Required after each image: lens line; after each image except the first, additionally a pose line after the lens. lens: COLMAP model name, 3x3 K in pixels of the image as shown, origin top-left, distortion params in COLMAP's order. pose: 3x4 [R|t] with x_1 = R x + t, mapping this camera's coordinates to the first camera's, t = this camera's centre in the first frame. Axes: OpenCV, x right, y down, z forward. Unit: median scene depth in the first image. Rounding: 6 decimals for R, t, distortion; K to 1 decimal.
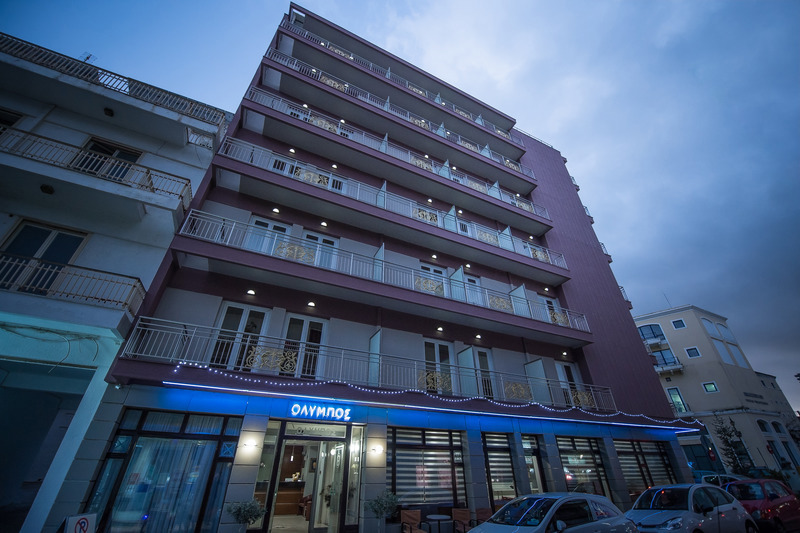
lens RADIAL K [[340.2, 0, 444.3], [0, 340.2, 212.4], [0, 0, 1]] dist [-0.013758, -0.000113]
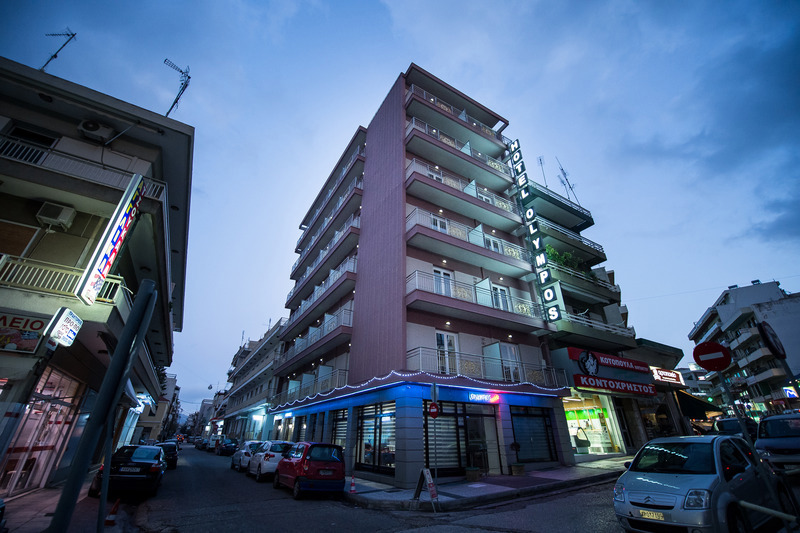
lens RADIAL K [[335.4, 0, 400.0], [0, 335.4, 266.5], [0, 0, 1]] dist [-0.001042, -0.000133]
pose [[0.999625, 0.021411, 0.017061, -0.202644], [-0.024355, 0.980103, 0.196989, -0.071282], [-0.012504, -0.197331, 0.980257, -0.091696]]
